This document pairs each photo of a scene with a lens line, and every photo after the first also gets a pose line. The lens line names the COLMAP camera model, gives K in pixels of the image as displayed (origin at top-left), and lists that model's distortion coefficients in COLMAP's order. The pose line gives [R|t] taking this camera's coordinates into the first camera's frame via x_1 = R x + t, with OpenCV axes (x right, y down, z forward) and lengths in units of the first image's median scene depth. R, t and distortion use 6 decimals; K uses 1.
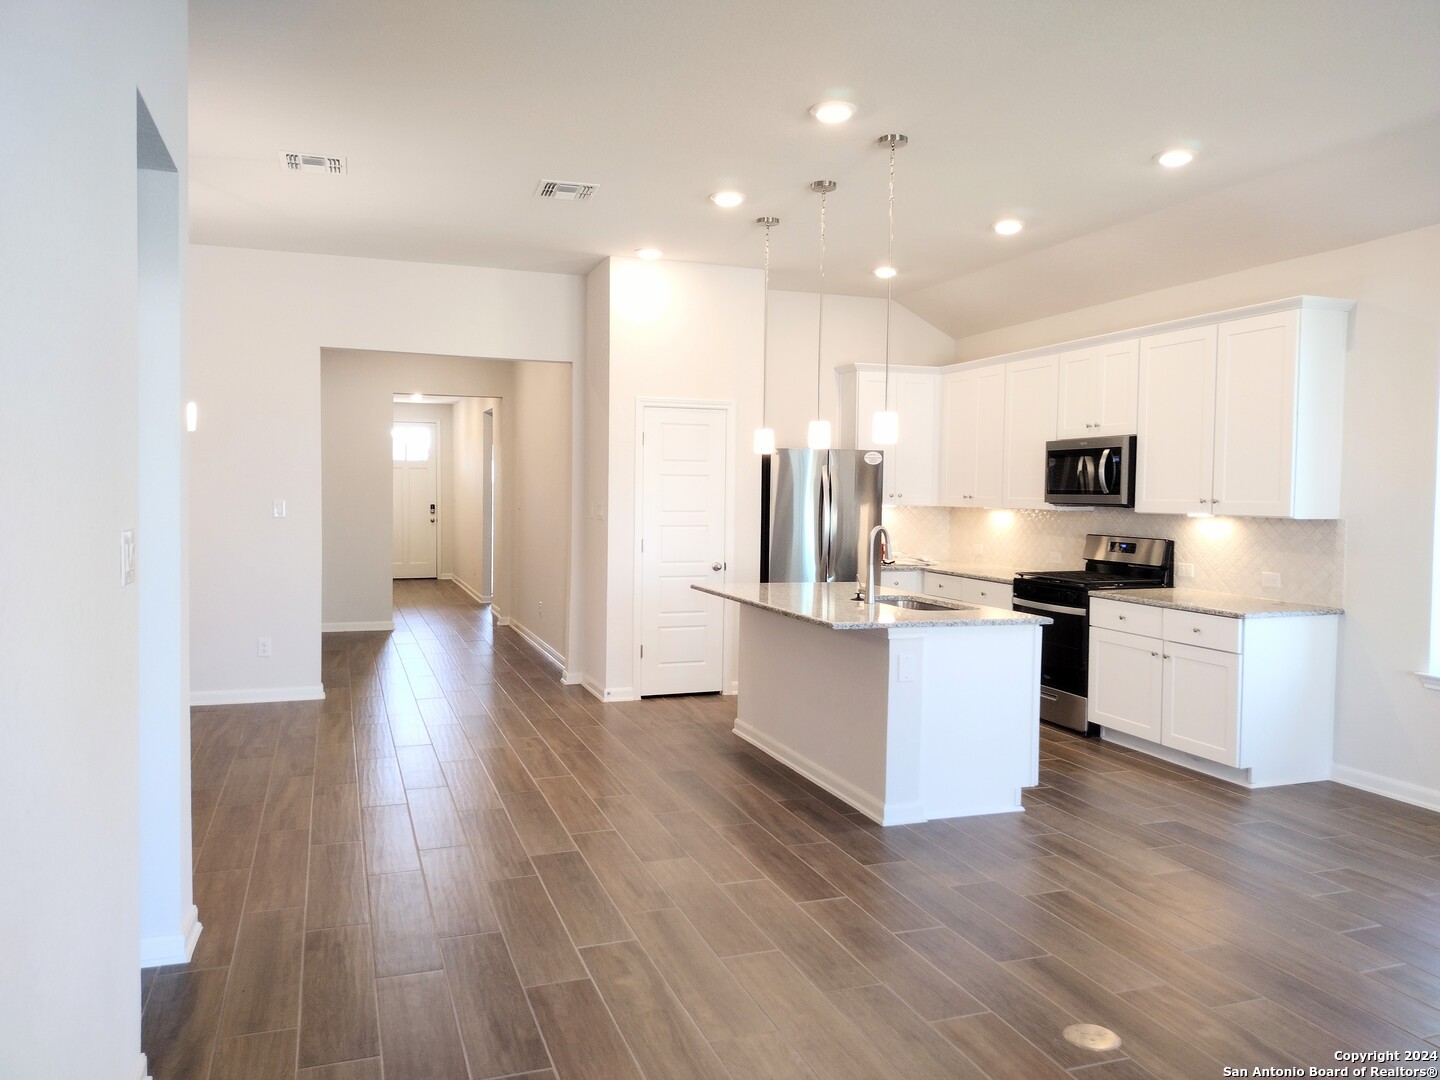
lens RADIAL K [[1083.3, 0, 704.5], [0, 1083.3, 532.8], [0, 0, 1]] dist [0.061016, -0.074619]
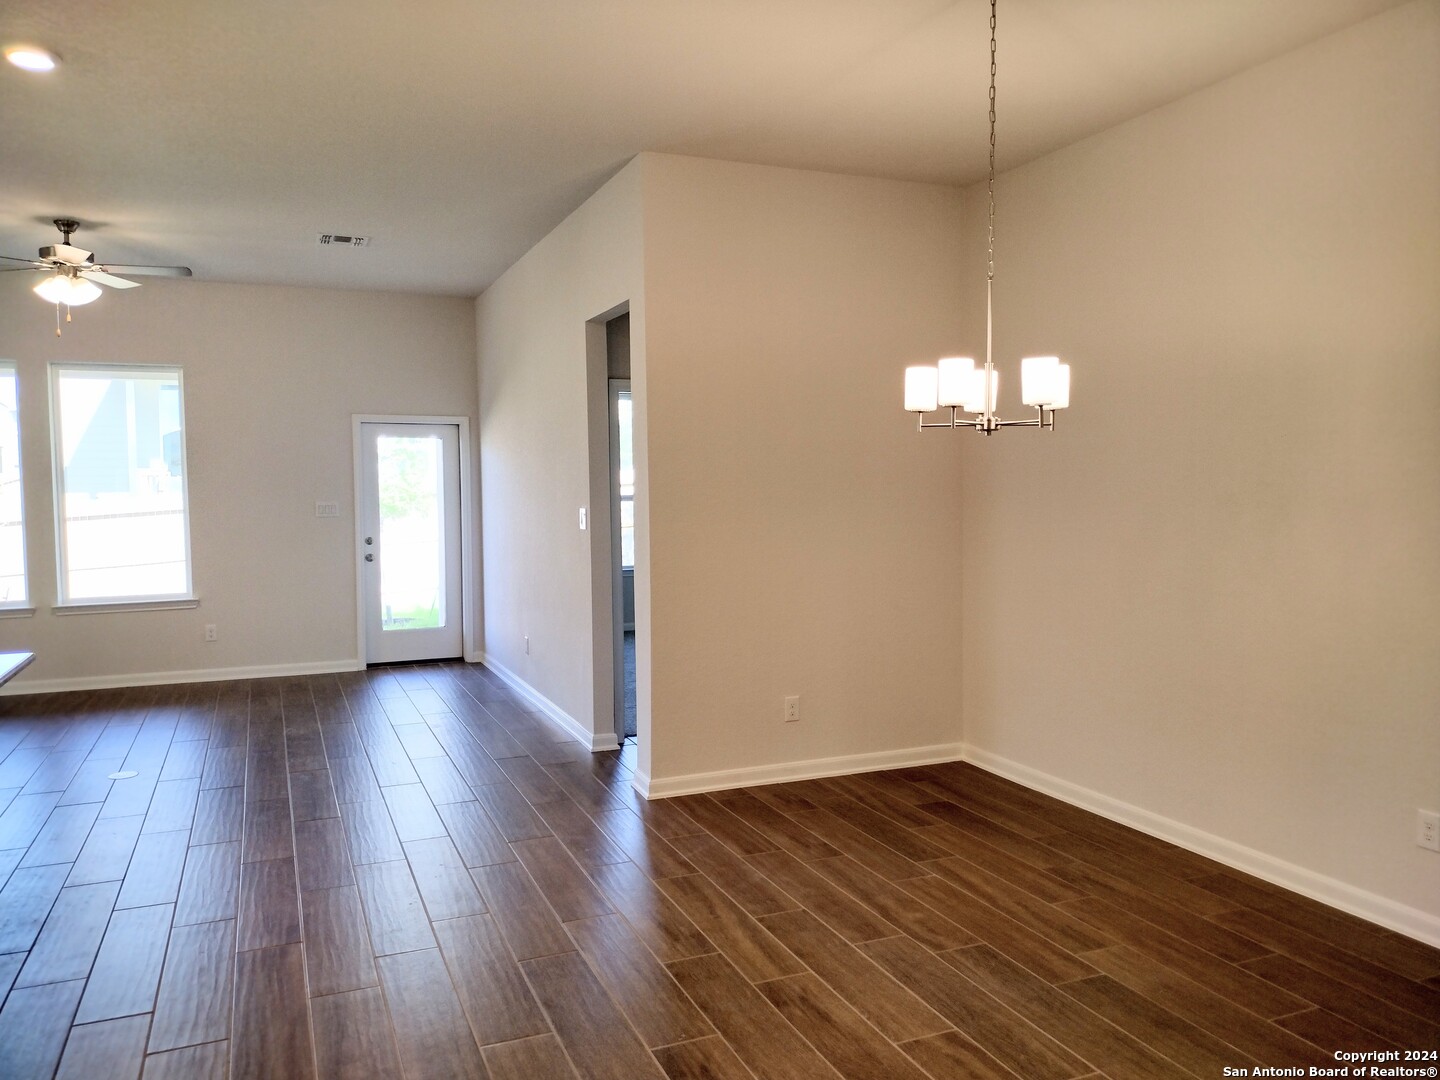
lens RADIAL K [[1083.3, 0, 729.0], [0, 1083.3, 543.9], [0, 0, 1]] dist [0.061016, -0.074619]
pose [[-0.997140, 0.001939, -0.075549, -0.236495], [-0.005490, 0.995171, 0.098005, -0.058116], [0.075374, 0.098140, -0.992314, 1.229054]]
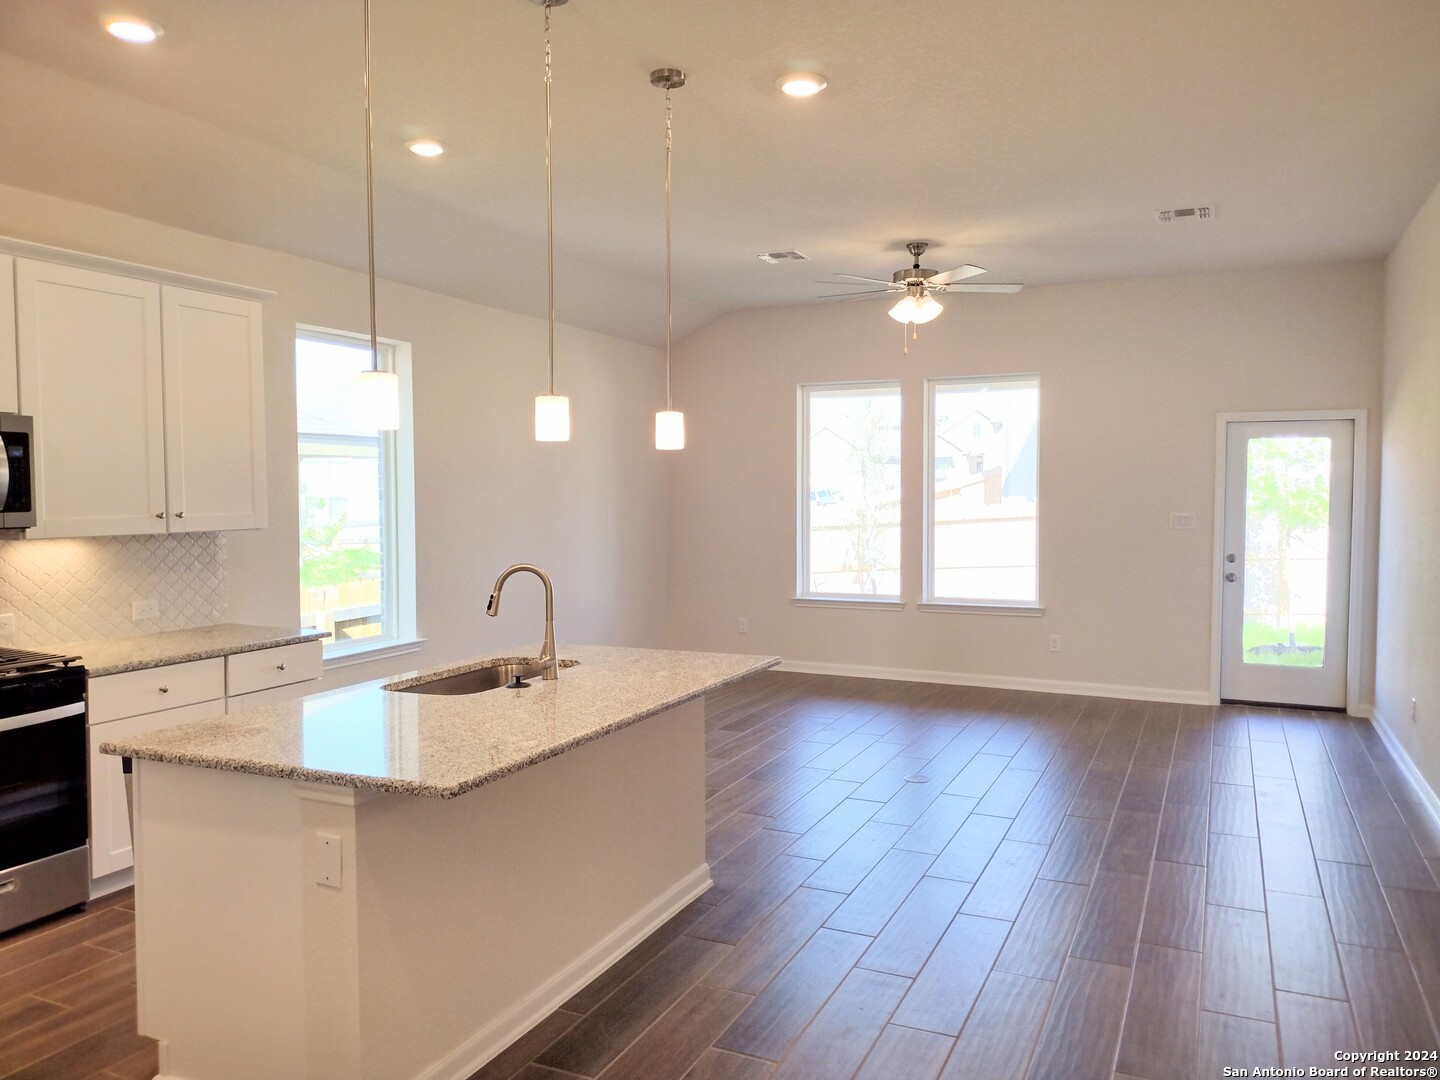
lens RADIAL K [[1083.3, 0, 722.7], [0, 1083.3, 541.5], [0, 0, 1]] dist [0.061016, -0.074619]
pose [[-0.728089, -0.043699, 0.684089, -0.296271], [0.021381, 0.996033, 0.086381, -0.058323], [-0.685150, 0.077520, -0.724266, 1.093153]]
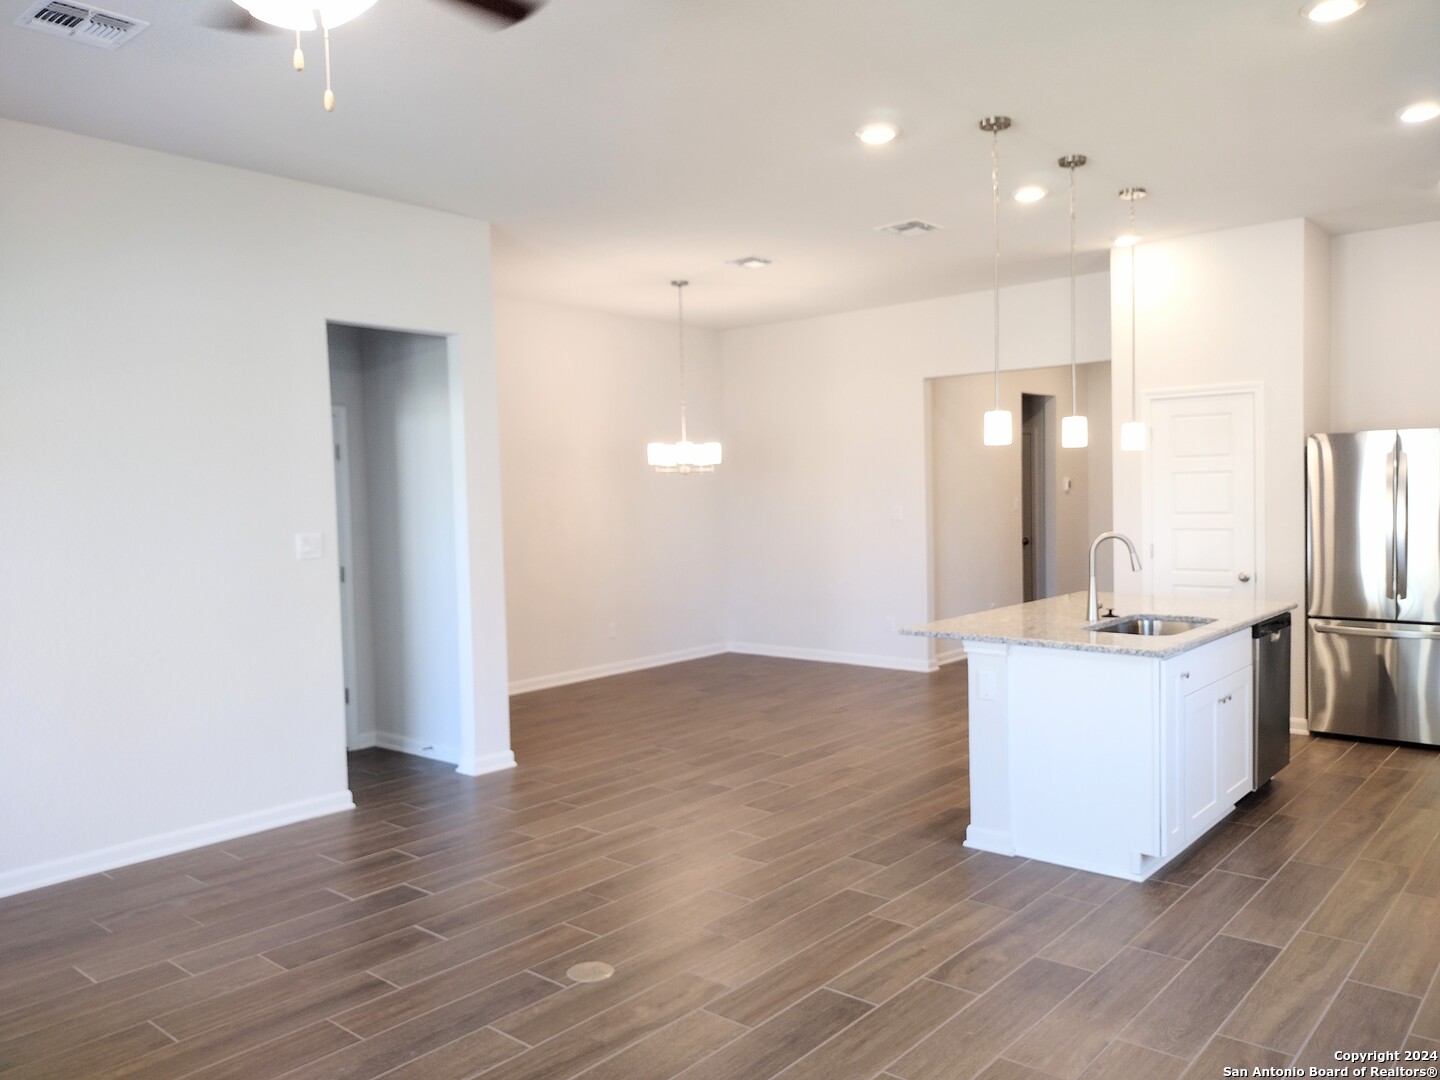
lens RADIAL K [[1083.3, 0, 722.4], [0, 1083.3, 536.8], [0, 0, 1]] dist [0.061016, -0.074619]
pose [[0.505027, 0.015784, -0.862959, 0.599703], [-0.007650, 0.999875, 0.013811, -0.010343], [0.863070, -0.000373, 0.505085, 0.222219]]
